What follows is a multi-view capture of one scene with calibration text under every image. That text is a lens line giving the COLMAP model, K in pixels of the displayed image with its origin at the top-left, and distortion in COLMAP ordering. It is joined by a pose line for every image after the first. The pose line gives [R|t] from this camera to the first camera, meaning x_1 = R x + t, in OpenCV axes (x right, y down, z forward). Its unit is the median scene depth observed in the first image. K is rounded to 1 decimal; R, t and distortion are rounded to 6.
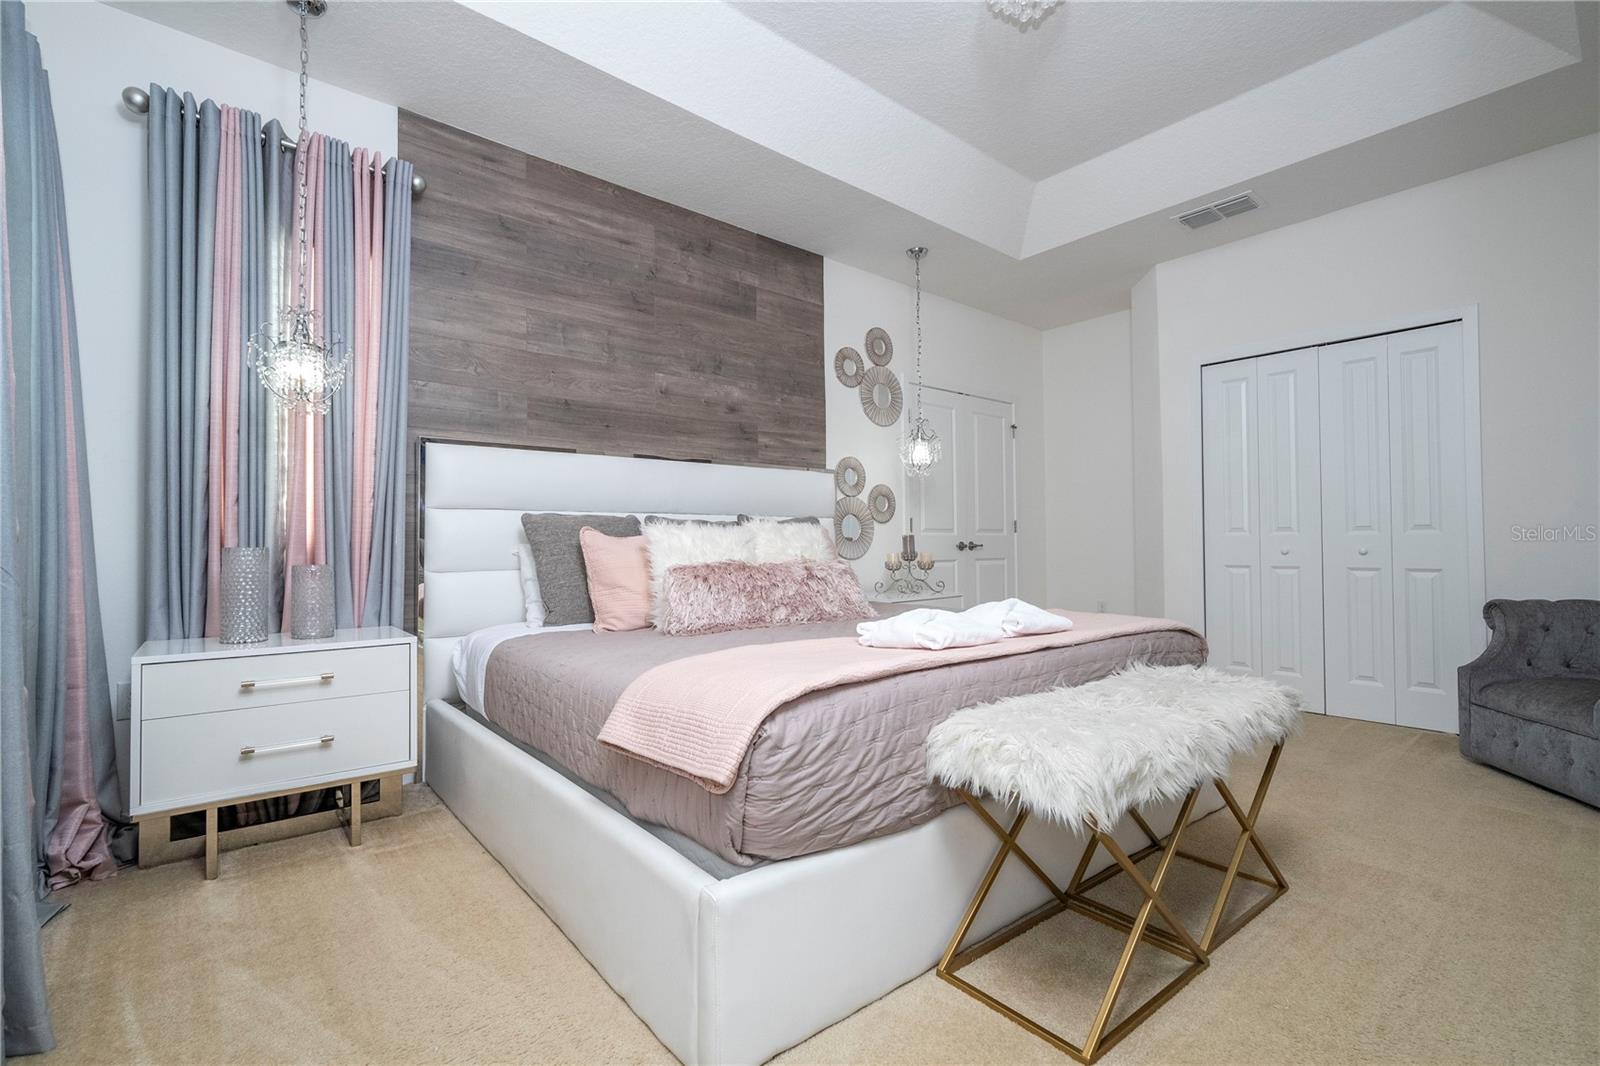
lens RADIAL K [[716.6, 0, 800.0], [0, 716.6, 533.0], [0, 0, 1]] dist [-0.010032, 0.000688]
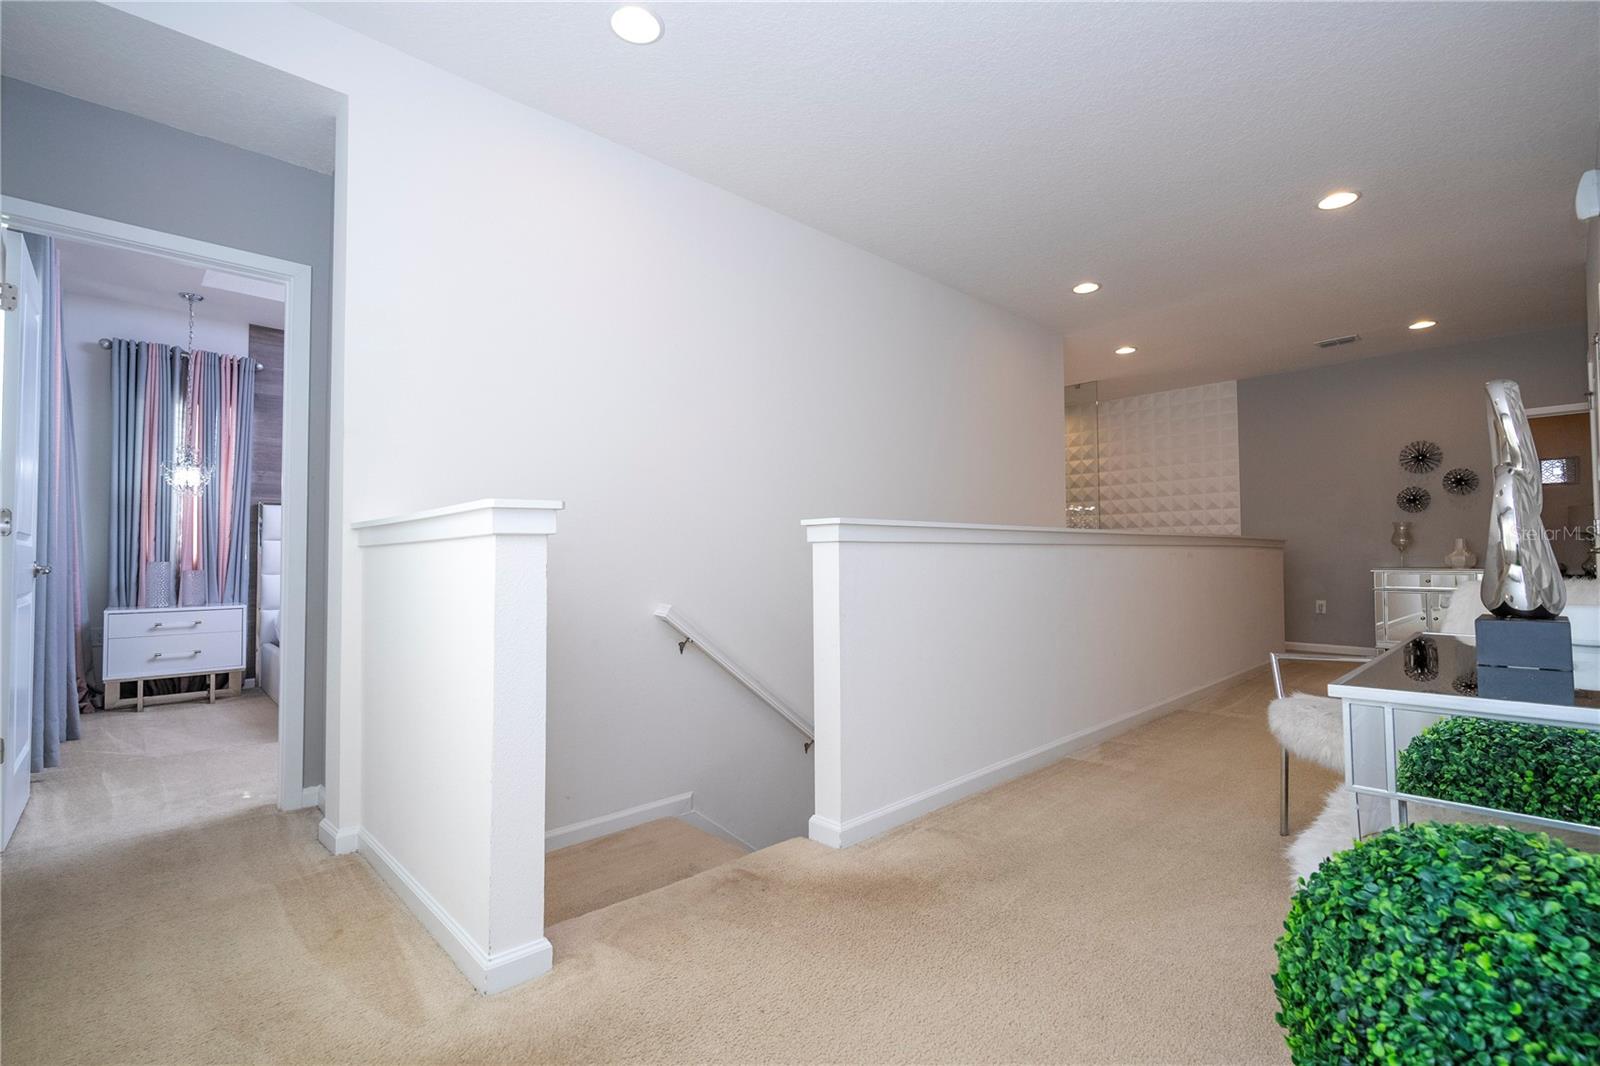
lens RADIAL K [[716.6, 0, 800.0], [0, 716.6, 533.0], [0, 0, 1]] dist [-0.010032, 0.000688]
pose [[0.997860, 0.001108, 0.065378, 0.661395], [-0.000154, 0.999894, -0.014587, -0.023651], [-0.065387, 0.014545, 0.997754, -0.828979]]
